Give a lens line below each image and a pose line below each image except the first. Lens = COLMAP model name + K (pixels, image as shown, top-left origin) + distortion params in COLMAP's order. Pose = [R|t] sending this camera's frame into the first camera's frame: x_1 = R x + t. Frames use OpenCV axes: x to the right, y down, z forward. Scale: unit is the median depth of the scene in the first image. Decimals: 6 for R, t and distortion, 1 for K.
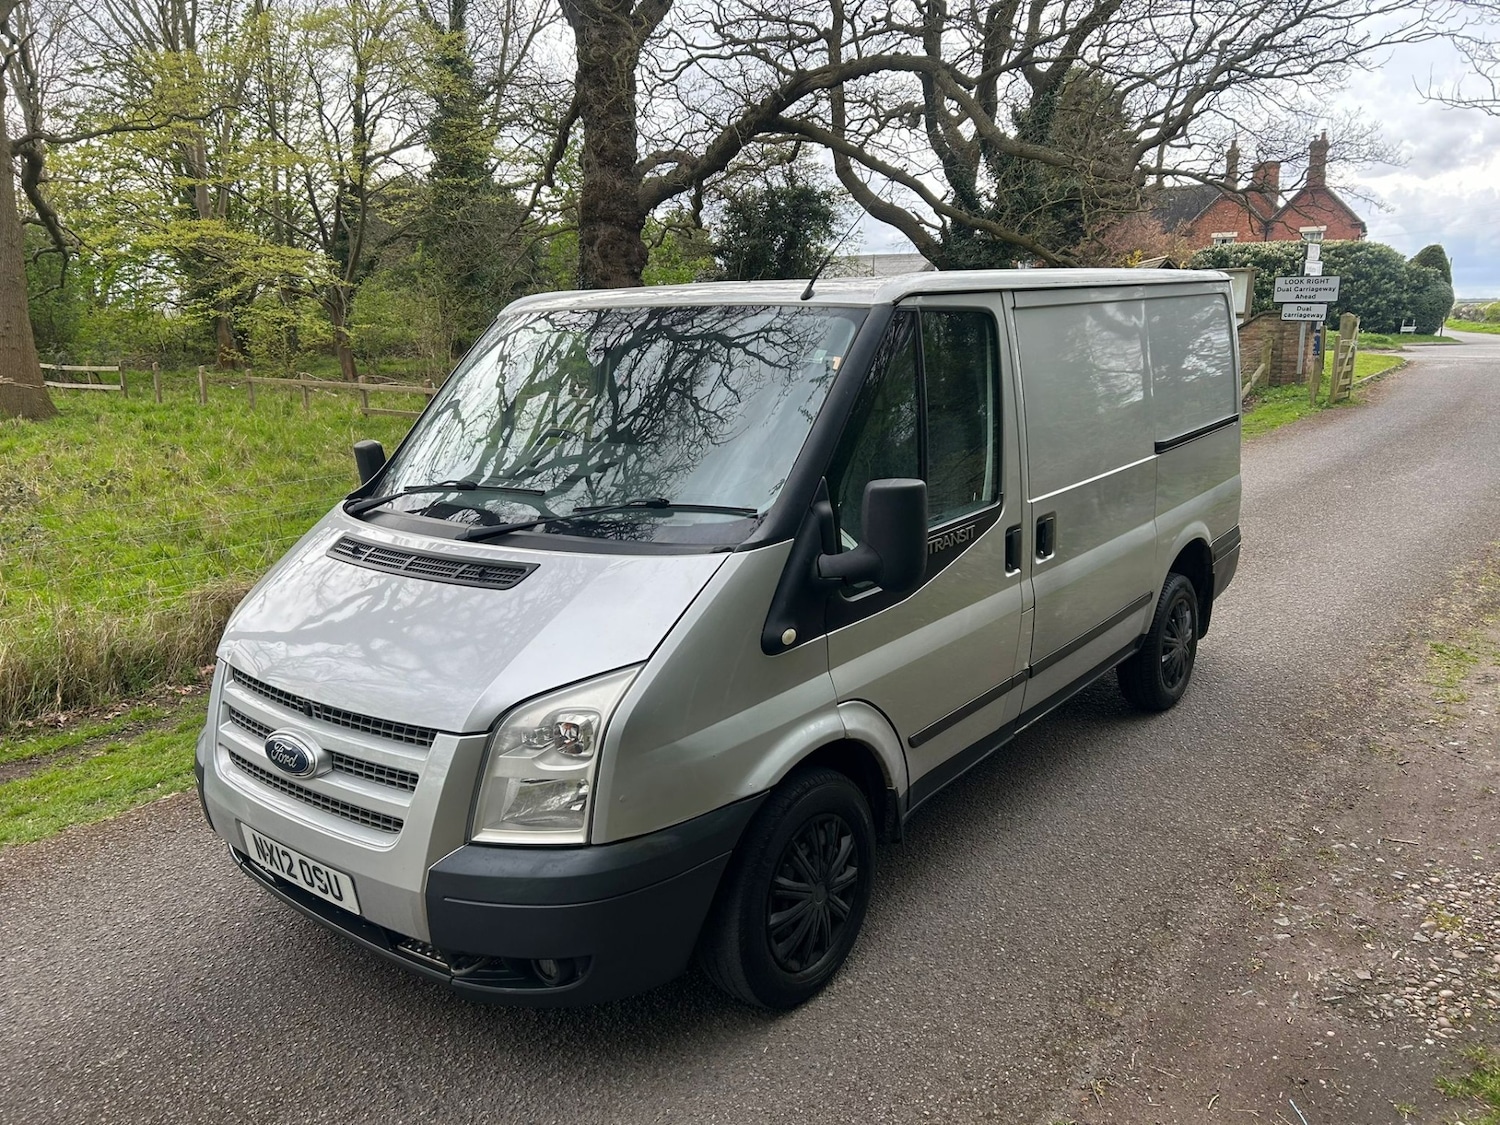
lens RADIAL K [[1165.2, 0, 754.2], [0, 1165.2, 588.8], [0, 0, 1]] dist [0.042276, -0.054672]
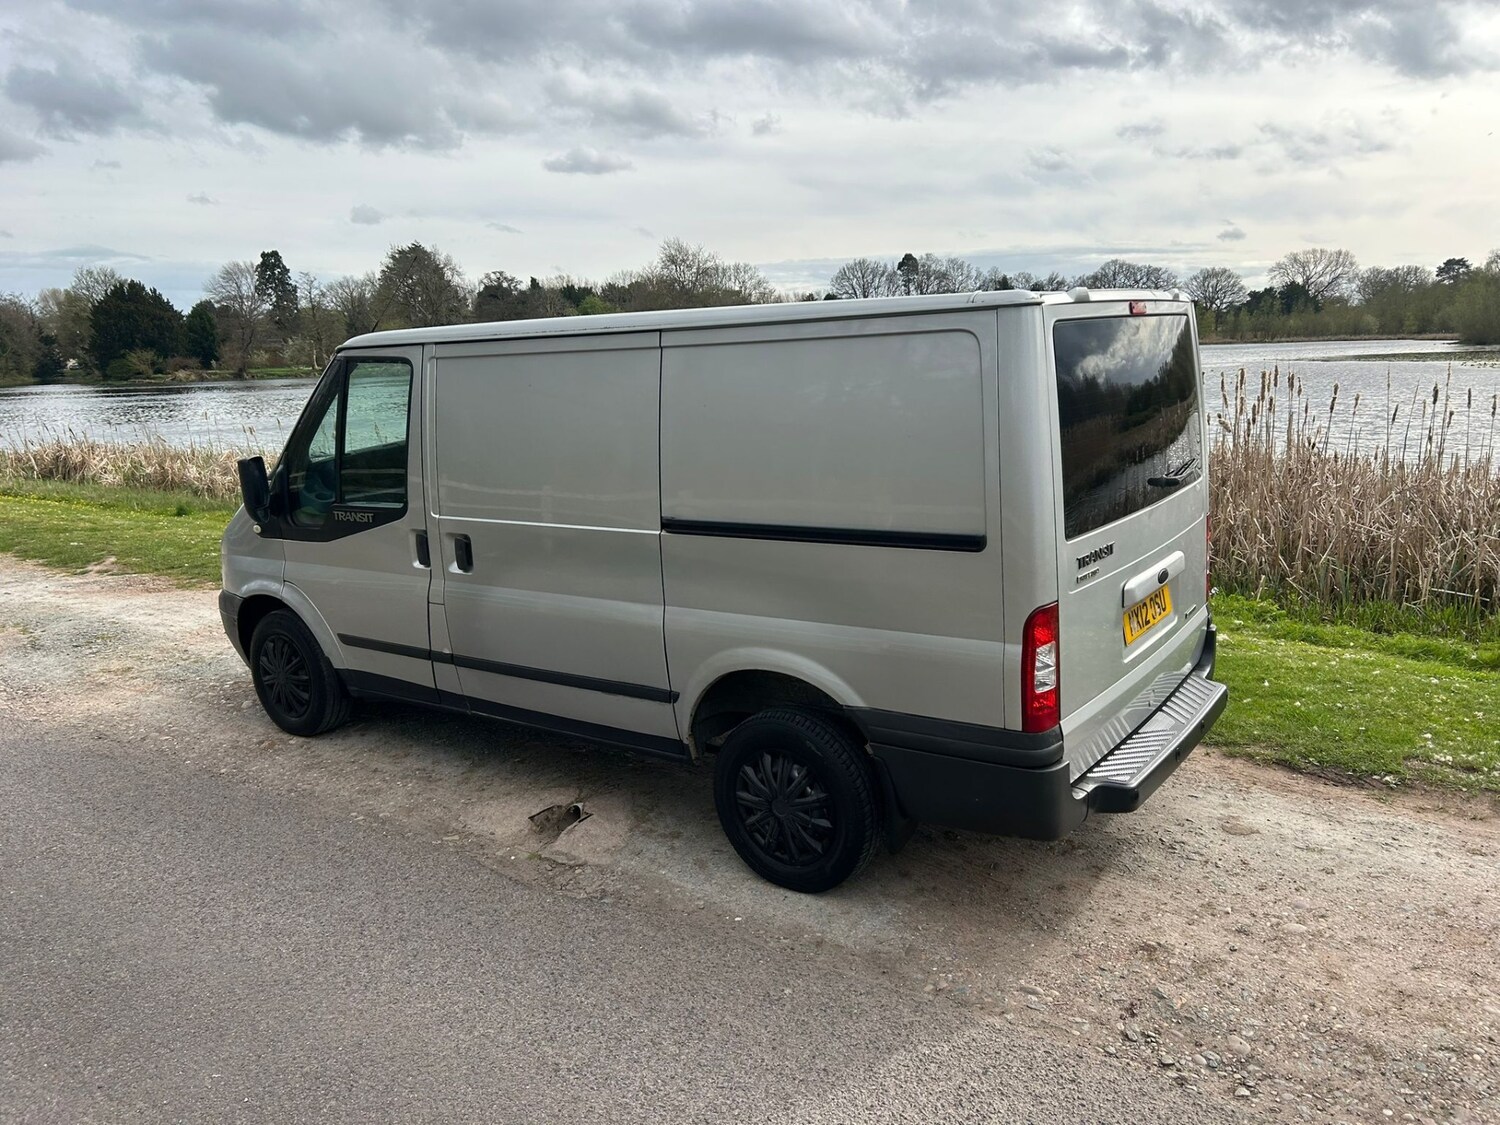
lens RADIAL K [[1162.0, 0, 750.0], [0, 1162.0, 562.5], [0, 0, 1]] dist [0.039880, -0.049010]
pose [[0.039639, 0.235766, -0.971001, 1.689956], [-0.179675, 0.957607, 0.225179, -0.422976], [0.982927, 0.165539, 0.080320, 1.446086]]
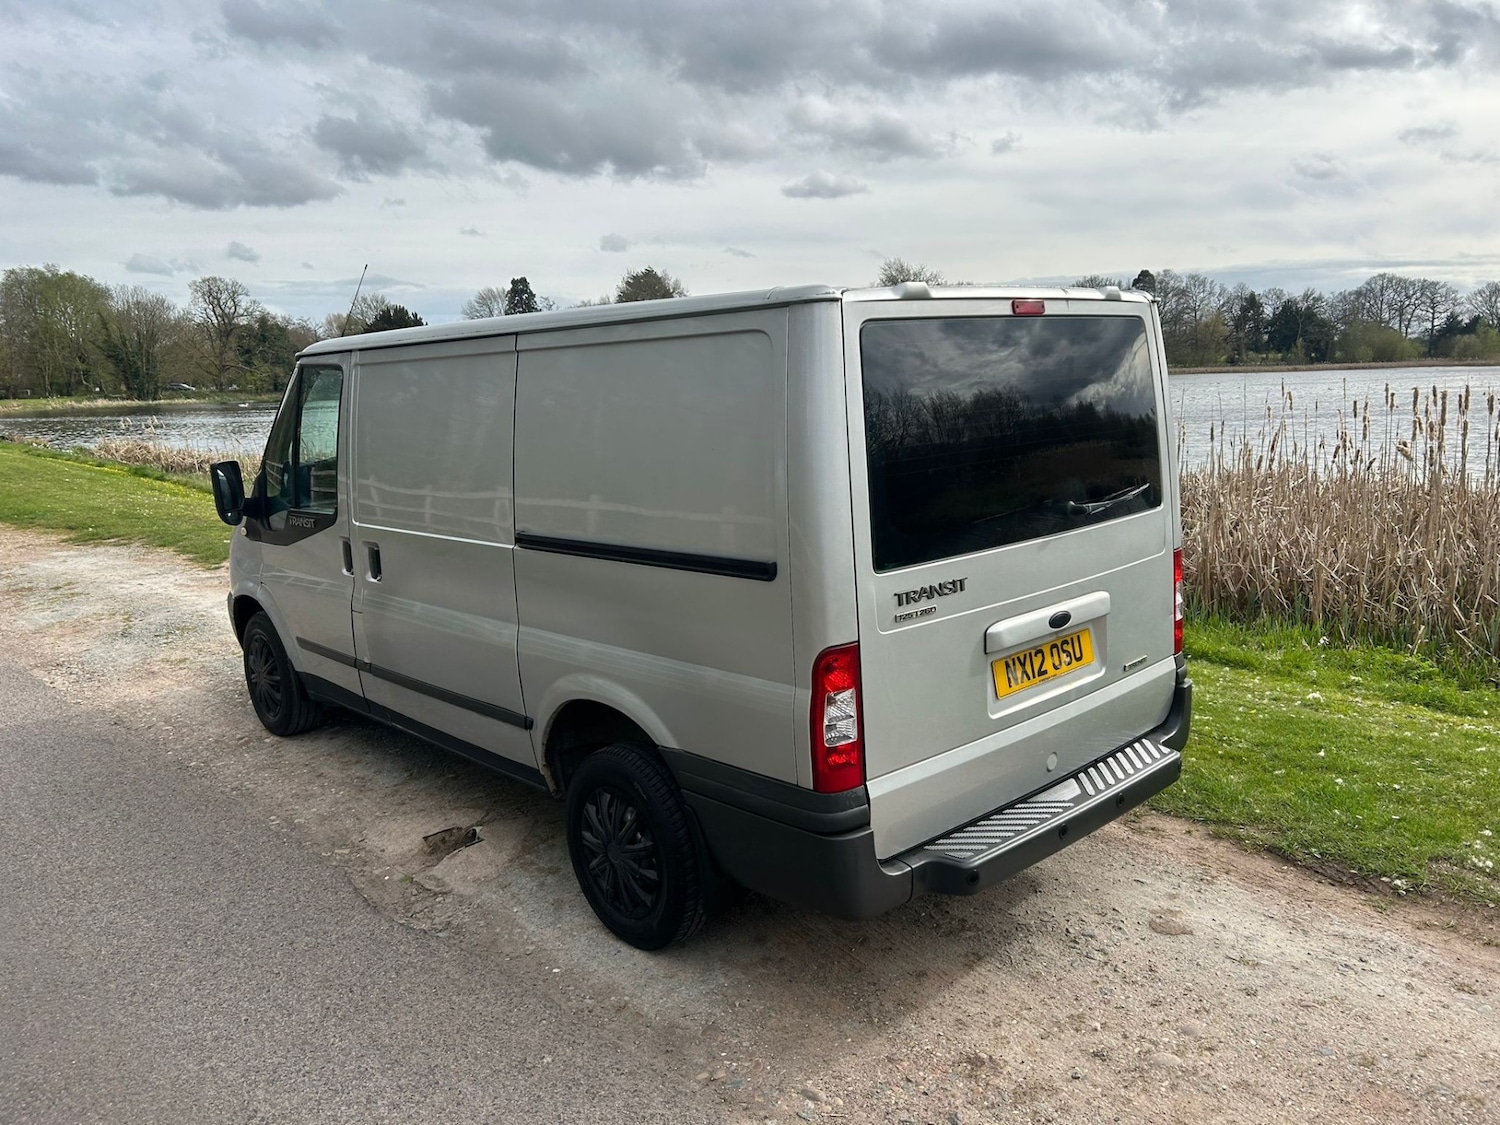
lens RADIAL K [[1160.2, 0, 732.0], [0, 1160.2, 543.0], [0, 0, 1]] dist [0.042982, -0.054088]
pose [[-0.175628, 0.201034, -0.963712, 1.565301], [-0.168647, 0.958312, 0.230642, -0.467725], [0.969904, 0.203035, -0.134403, 1.811761]]
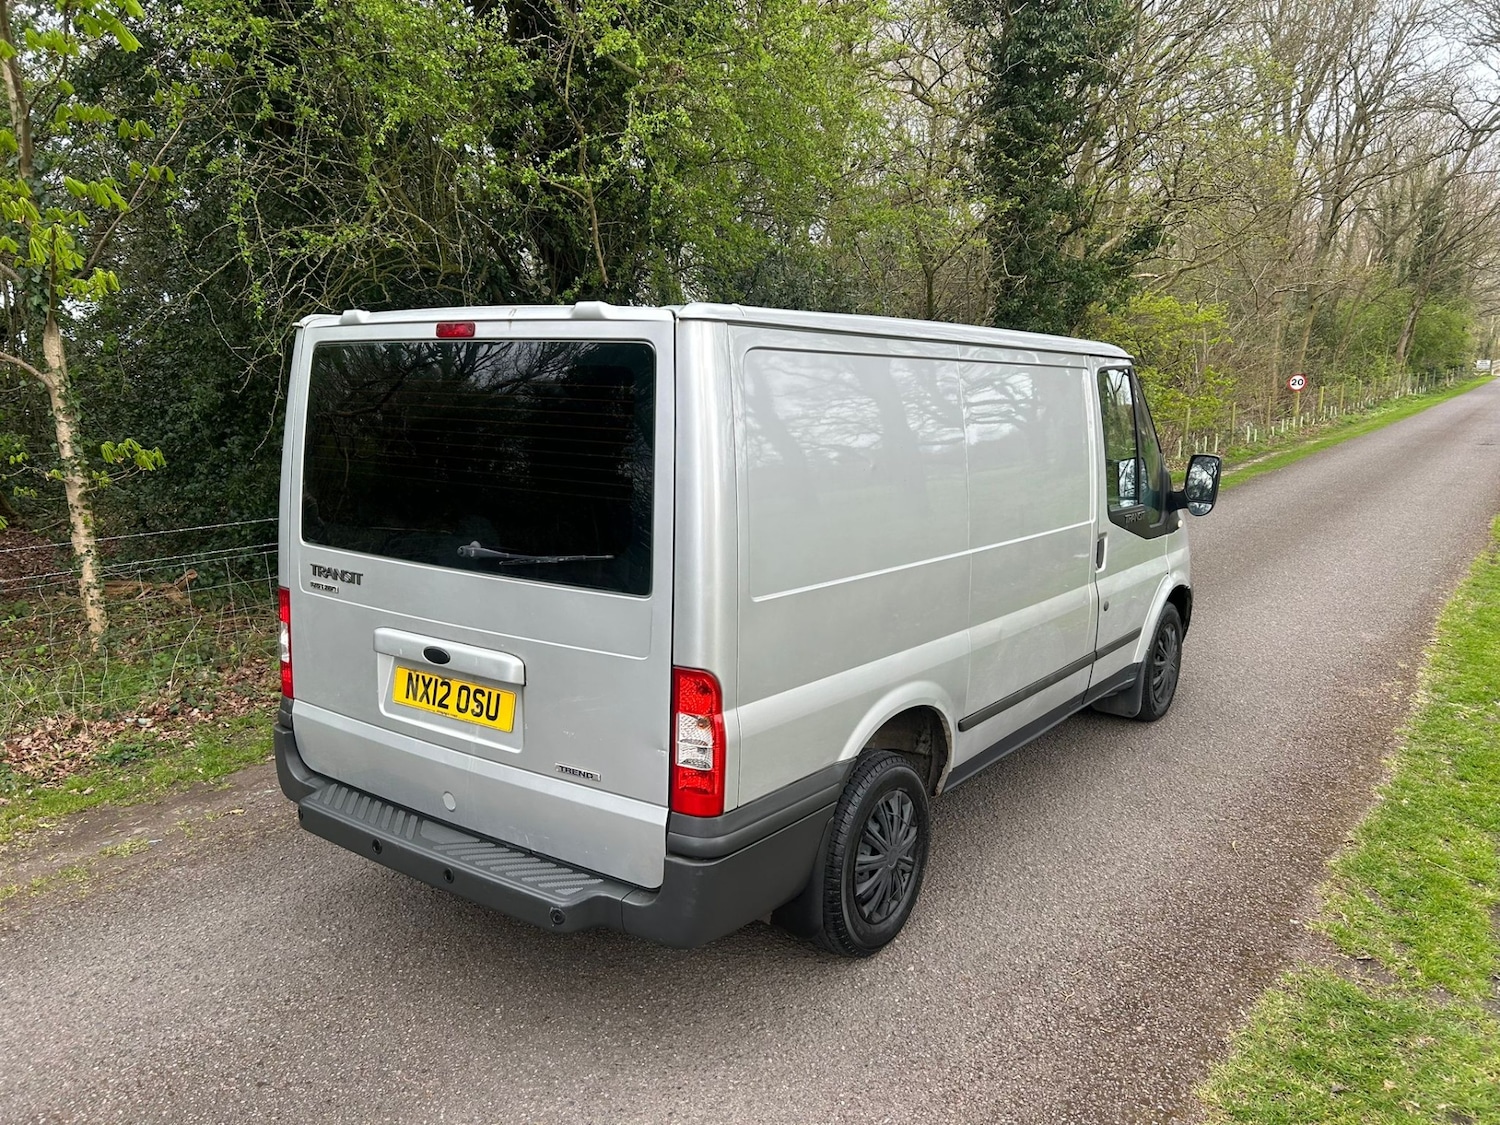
lens RADIAL K [[1162.0, 0, 750.0], [0, 1162.0, 562.5], [0, 0, 1]] dist [0.039880, -0.049010]
pose [[-0.999336, 0.033076, -0.015303, 0.271588], [0.024899, 0.926272, 0.376033, -0.655919], [0.026612, 0.375402, -0.926480, 2.875052]]
